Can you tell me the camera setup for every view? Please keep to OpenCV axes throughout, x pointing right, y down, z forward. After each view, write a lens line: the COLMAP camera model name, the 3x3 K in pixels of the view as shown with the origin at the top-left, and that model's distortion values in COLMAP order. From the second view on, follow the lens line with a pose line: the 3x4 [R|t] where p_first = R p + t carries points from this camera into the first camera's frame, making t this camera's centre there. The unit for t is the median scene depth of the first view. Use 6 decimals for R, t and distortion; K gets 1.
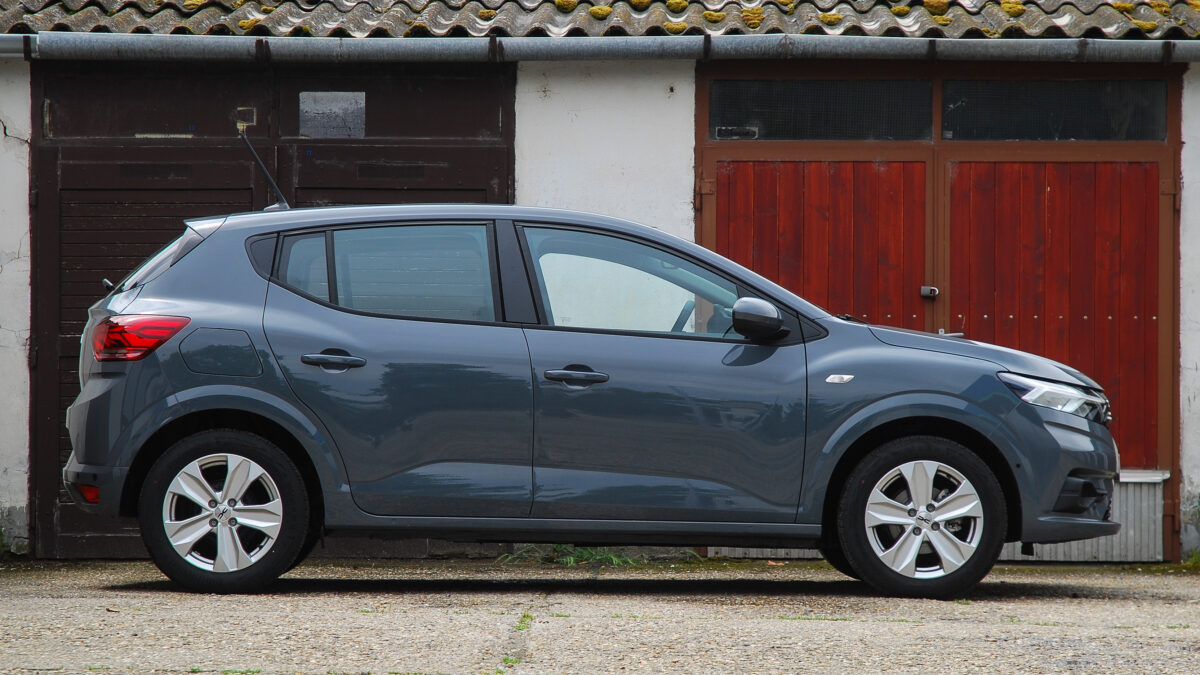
lens RADIAL K [[4201.3, 0, 605.2], [0, 4201.3, 347.0], [0, 0, 1]] dist [0.415218, 0.000000]
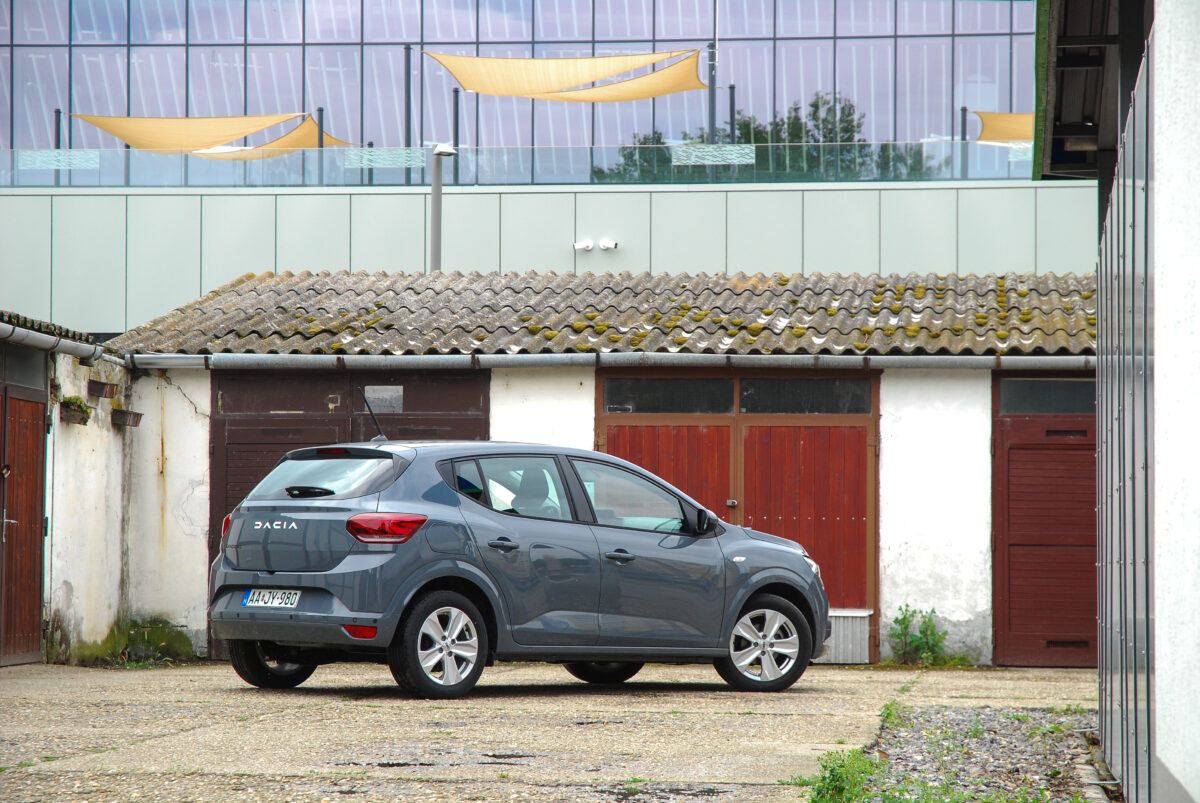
lens RADIAL K [[3845.5, 0, 595.8], [0, 3845.5, 400.3], [0, 0, 1]] dist [0.473612, 0.000000]
pose [[0.995006, -0.002784, -0.099772, 0.177335], [0.000213, 0.999668, -0.025768, -0.014536], [0.099811, 0.025618, 0.994677, -0.546311]]
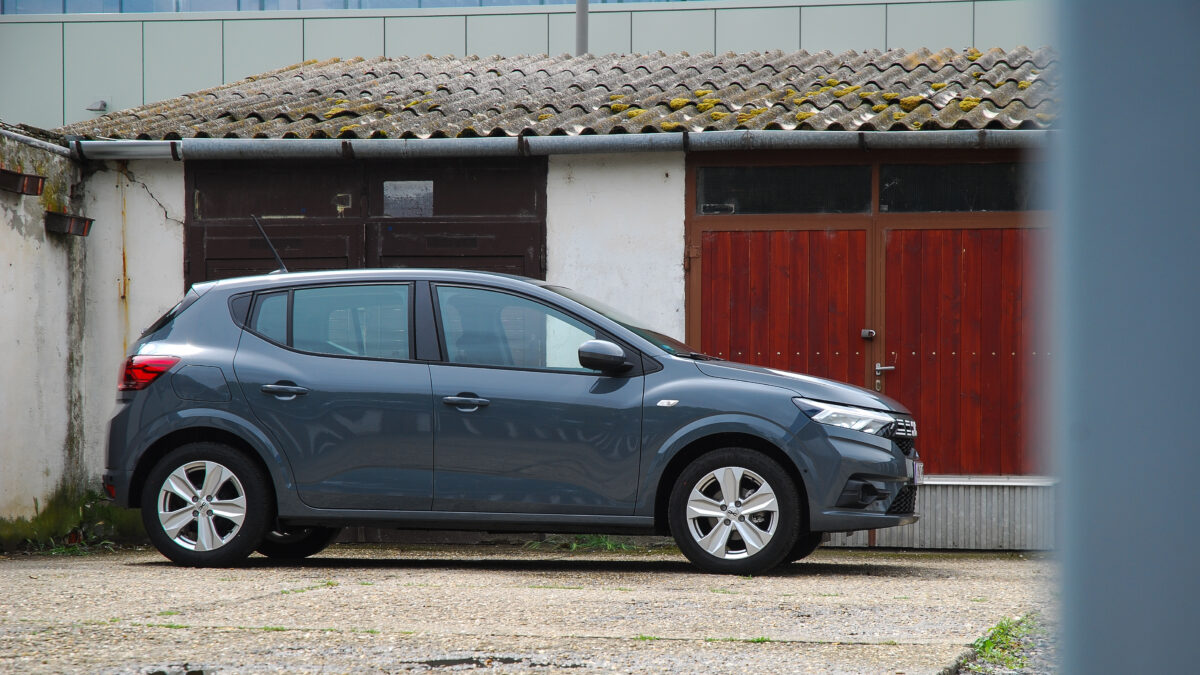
lens RADIAL K [[3516.5, 0, 604.6], [0, 3516.5, 415.3], [0, 0, 1]] dist [0.368783, 0.000000]
pose [[0.980023, -0.001391, -0.198879, 0.208808], [0.003315, 0.999951, 0.009345, 0.001035], [0.198856, -0.009817, 0.979980, -0.042674]]
